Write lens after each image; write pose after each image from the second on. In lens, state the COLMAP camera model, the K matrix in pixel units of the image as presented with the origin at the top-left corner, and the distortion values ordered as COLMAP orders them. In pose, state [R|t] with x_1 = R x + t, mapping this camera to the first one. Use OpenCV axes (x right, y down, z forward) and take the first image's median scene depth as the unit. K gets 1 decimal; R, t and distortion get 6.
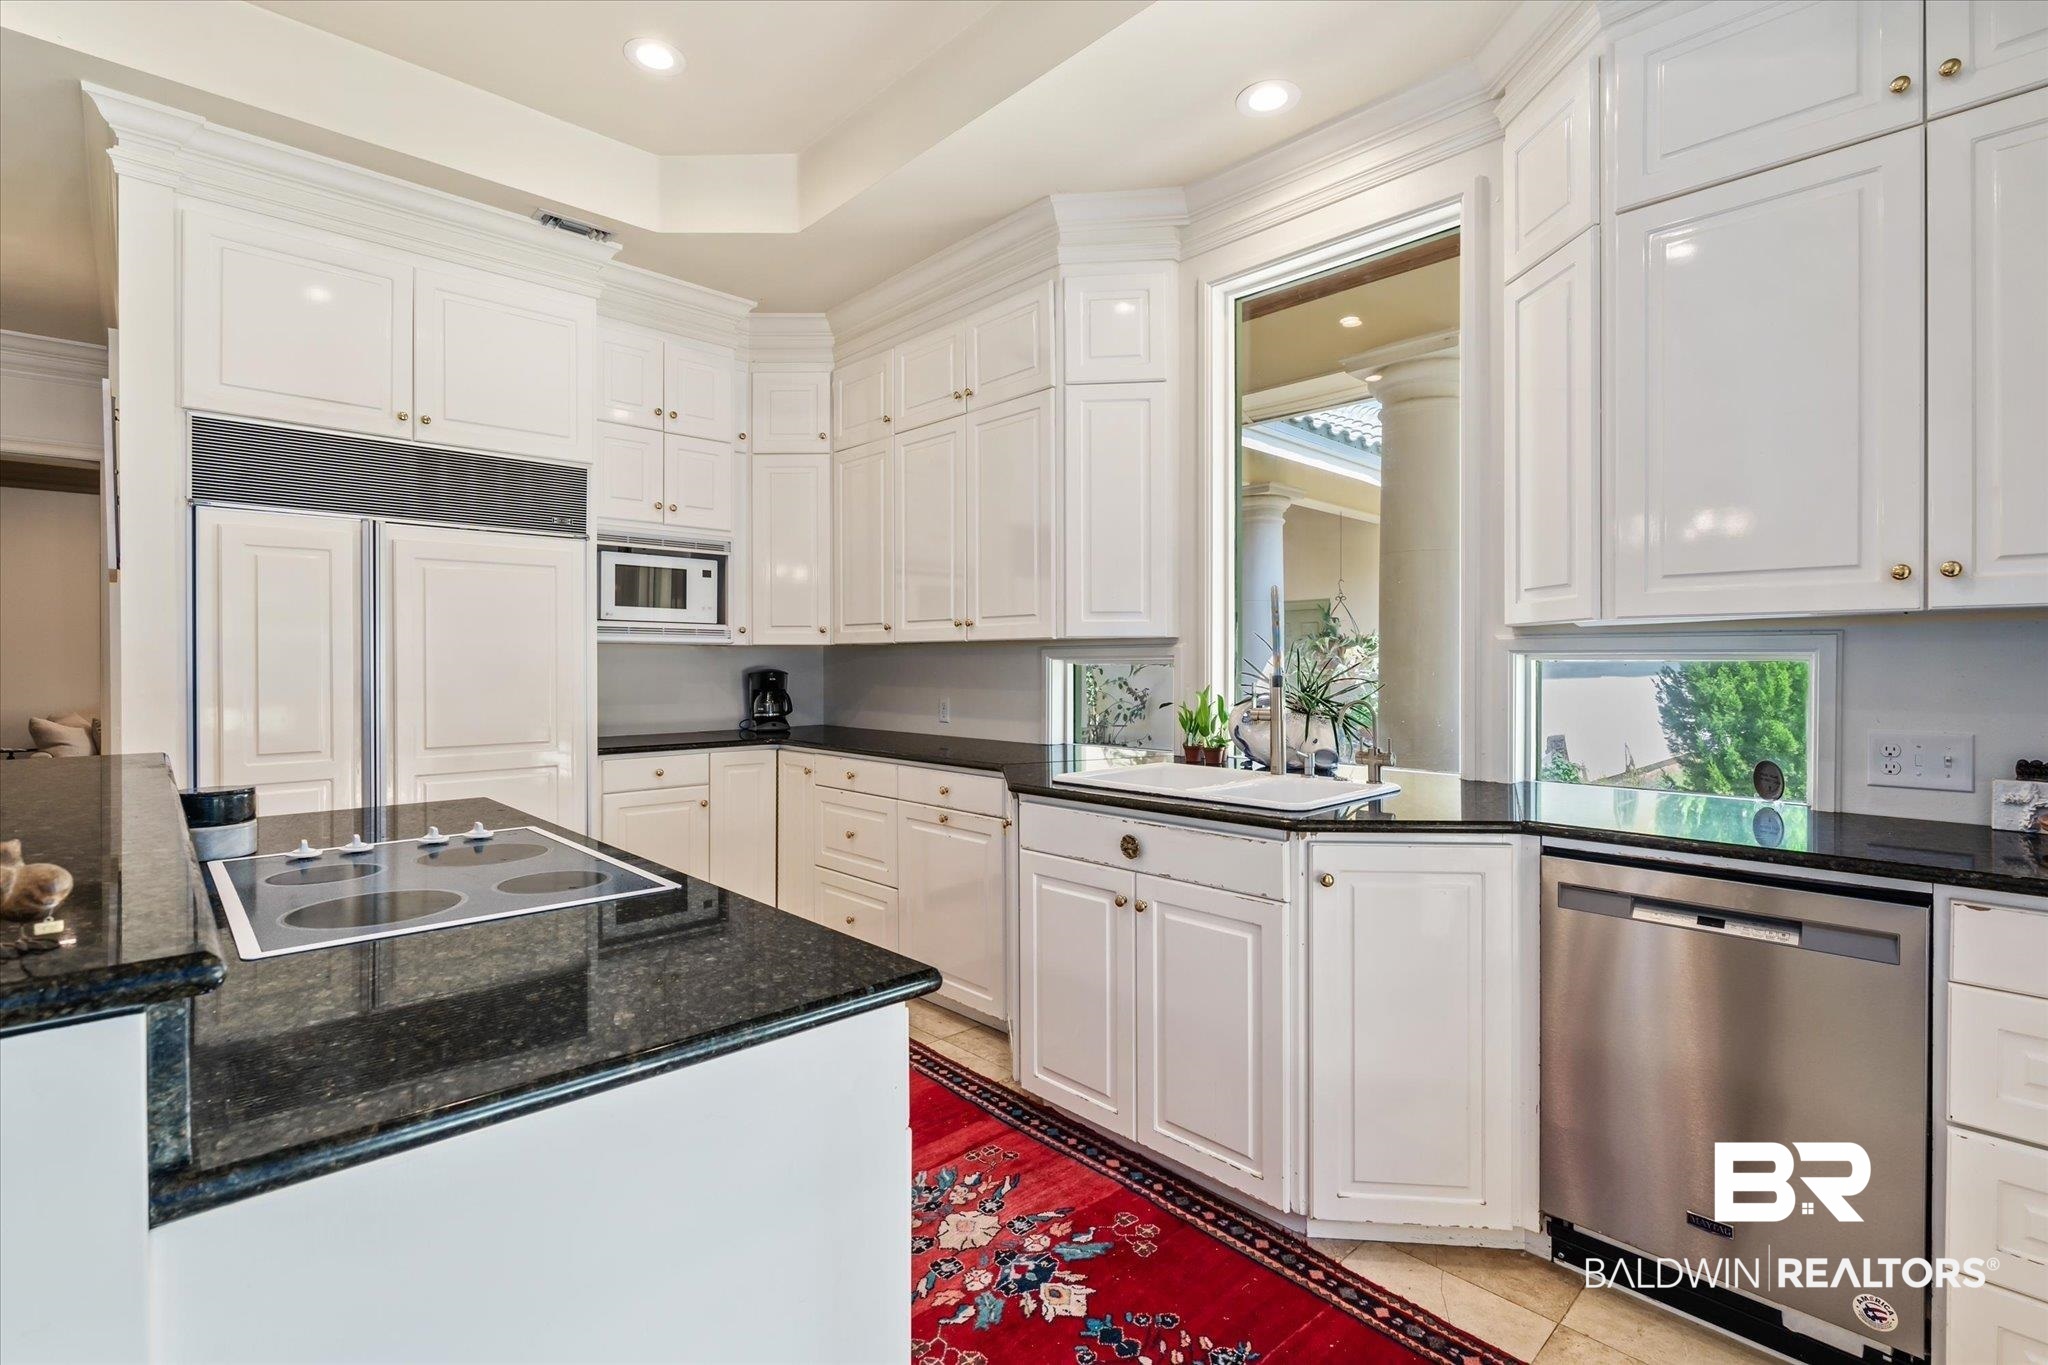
lens RADIAL K [[940.1, 0, 1013.6], [0, 940.1, 667.3], [0, 0, 1]] dist [-0.015065, 0.000945]
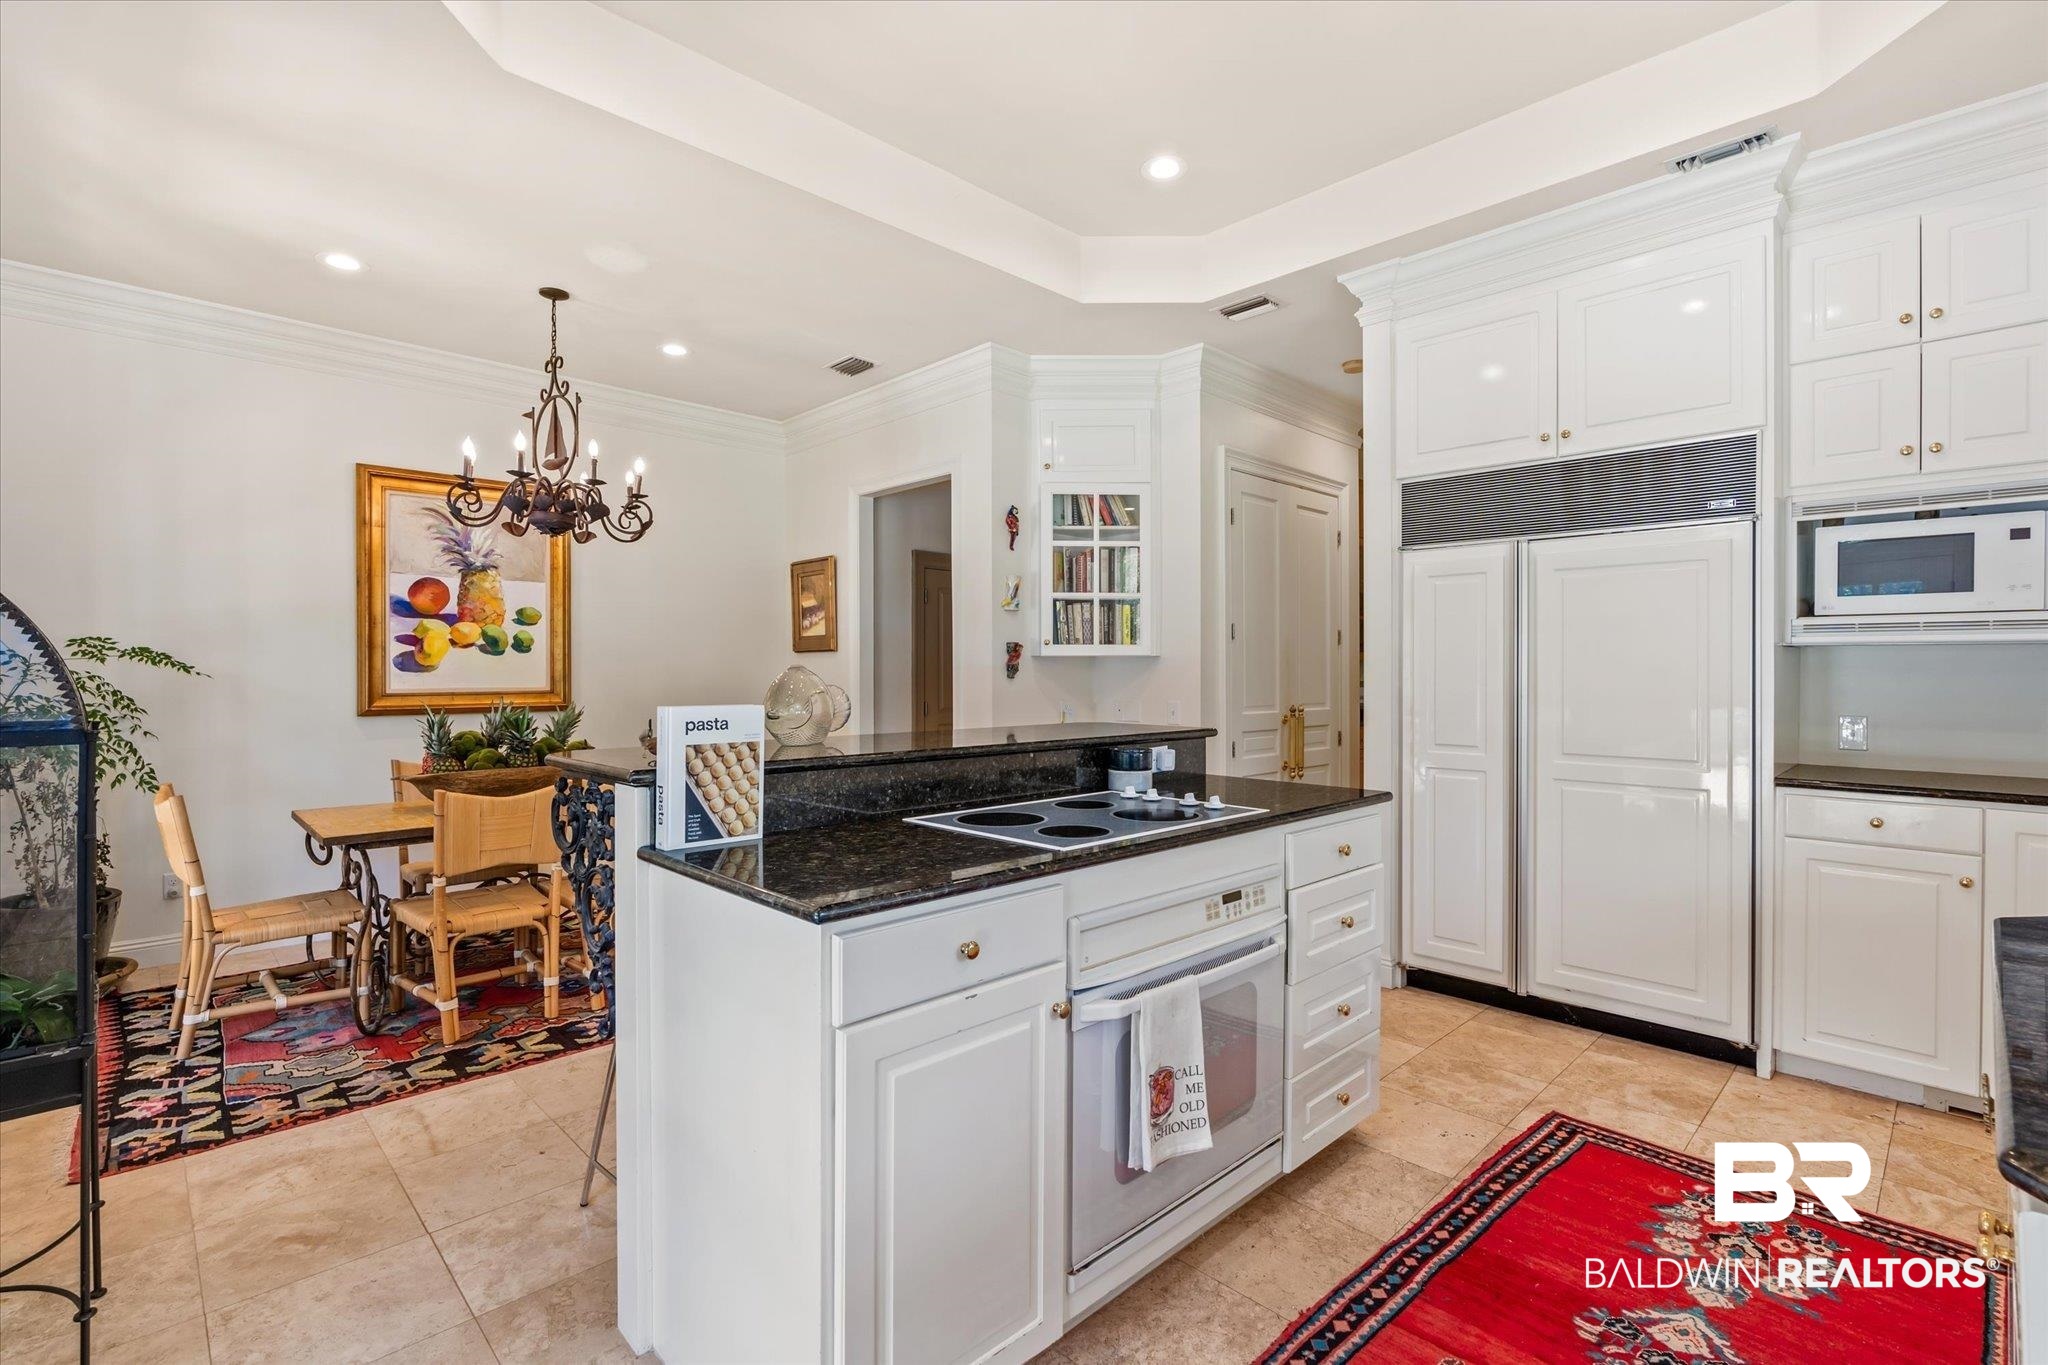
lens RADIAL K [[940.1, 0, 1030.0], [0, 940.1, 684.1], [0, 0, 1]] dist [-0.015065, 0.000945]
pose [[-0.000064, 0.018064, -0.999837, 0.437580], [-0.005741, 0.999820, 0.018065, -0.005239], [0.999984, 0.005741, 0.000039, 0.444191]]
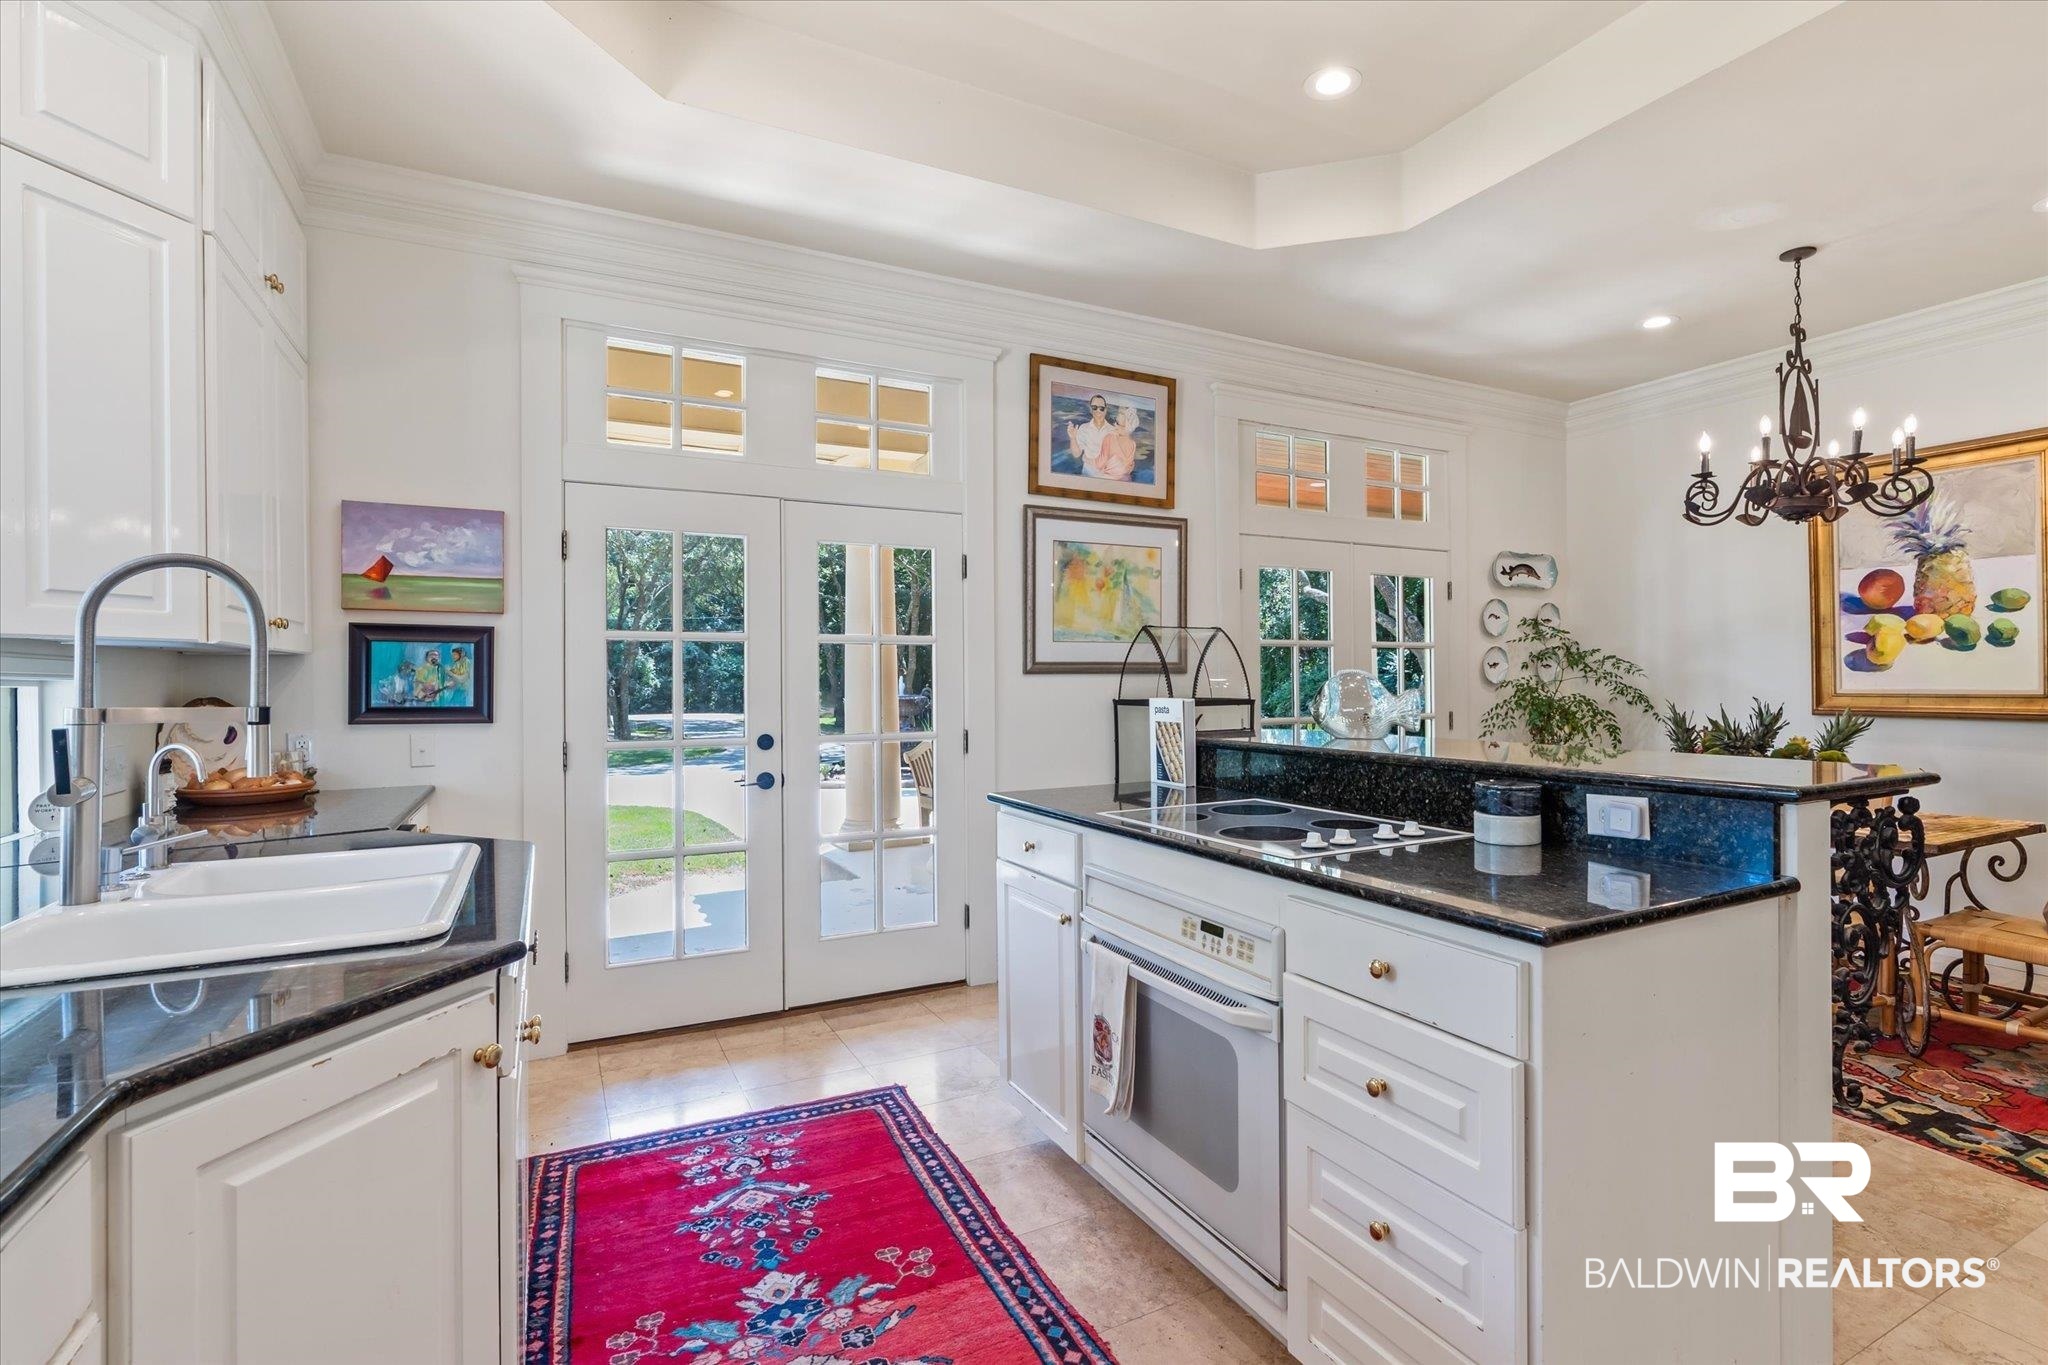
lens RADIAL K [[940.1, 0, 1032.0], [0, 940.1, 673.1], [0, 0, 1]] dist [-0.015065, 0.000945]
pose [[-0.956409, 0.013253, 0.291730, -0.352478], [0.014000, 0.999902, 0.000474, -0.008319], [-0.291695, 0.004537, -0.956501, 1.255272]]
